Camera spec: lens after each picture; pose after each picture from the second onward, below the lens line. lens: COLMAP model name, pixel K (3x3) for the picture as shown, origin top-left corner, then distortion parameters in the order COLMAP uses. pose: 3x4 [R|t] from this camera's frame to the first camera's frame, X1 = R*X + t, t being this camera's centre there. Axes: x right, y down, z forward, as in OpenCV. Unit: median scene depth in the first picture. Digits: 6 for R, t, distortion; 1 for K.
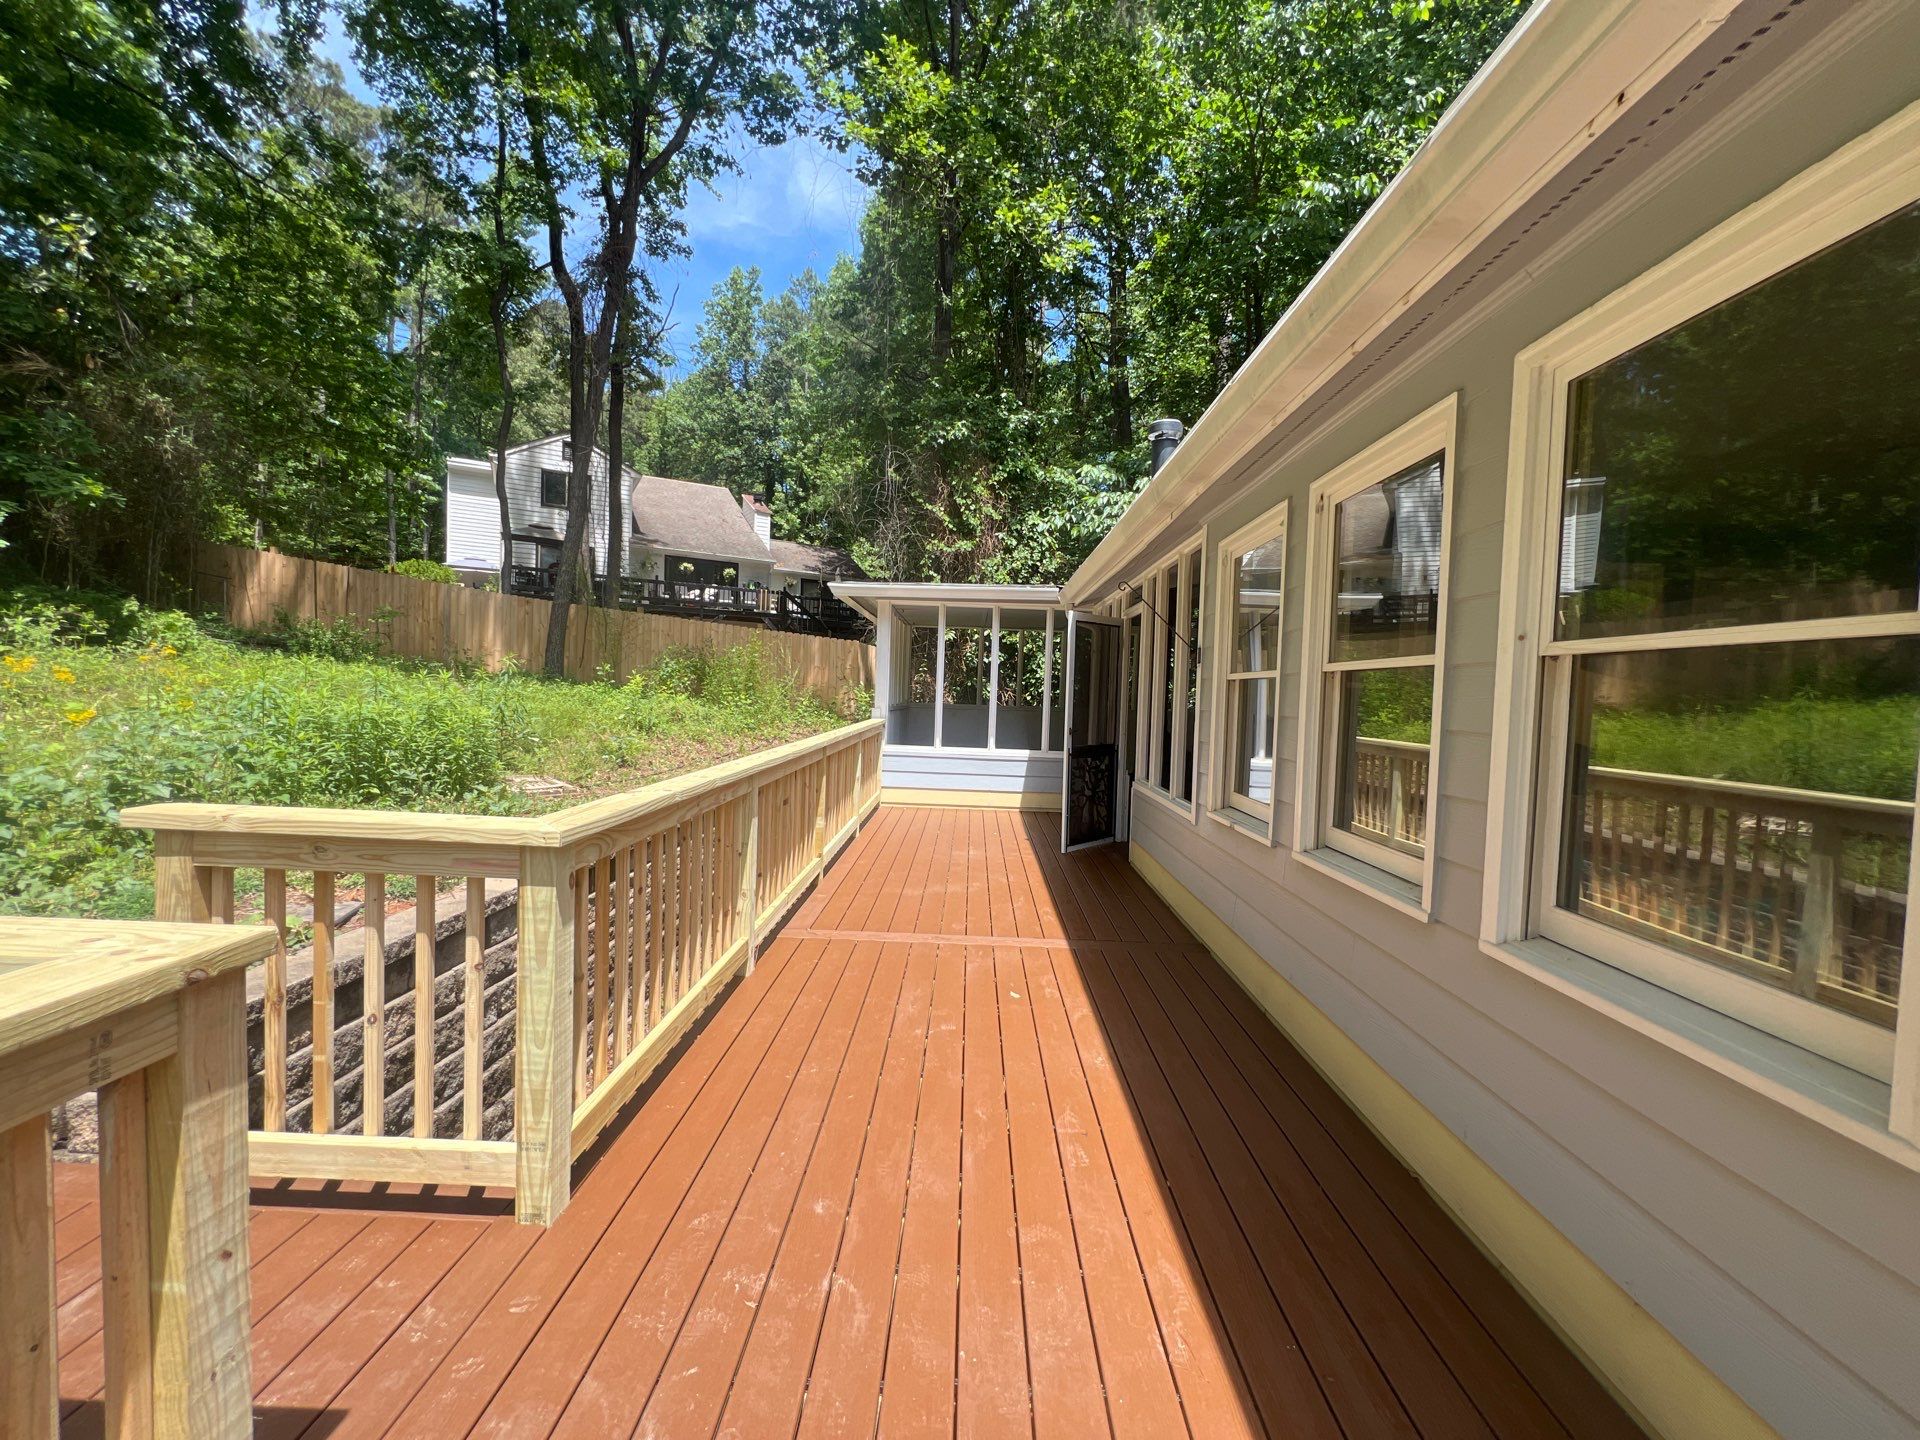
lens RADIAL K [[763.5, 0, 961.4], [0, 763.5, 725.5], [0, 0, 1]] dist [-0.001708, 0.000205]
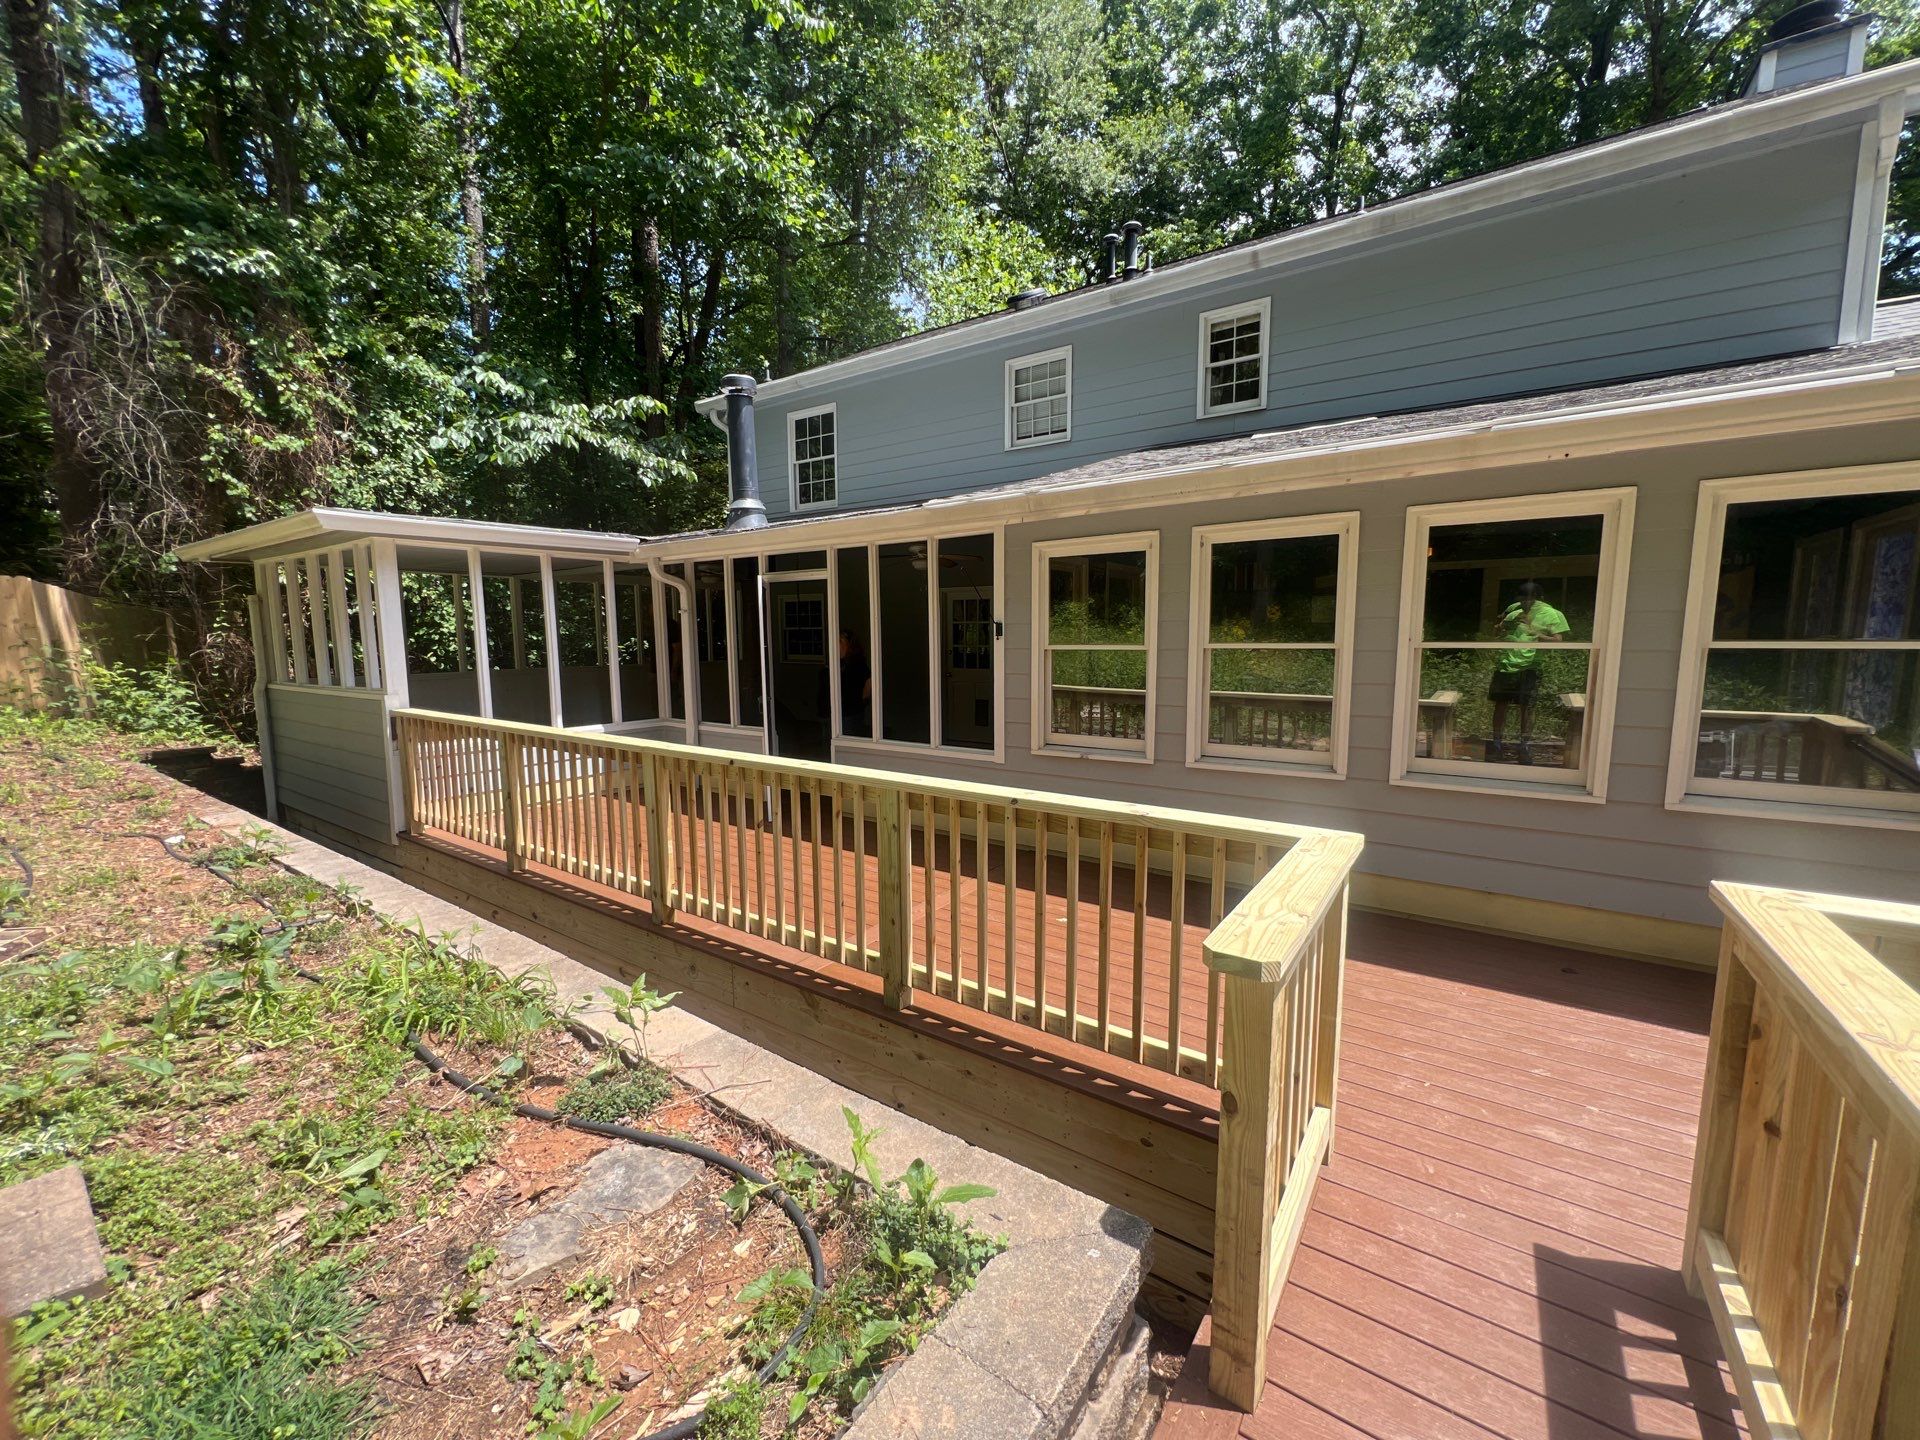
lens RADIAL K [[763.5, 0, 961.4], [0, 763.5, 725.5], [0, 0, 1]] dist [-0.001708, 0.000205]
pose [[0.560490, -0.133920, 0.817261, -0.229983], [0.060854, 0.990831, 0.120628, -0.027294], [-0.825922, -0.017877, 0.563500, 0.101724]]
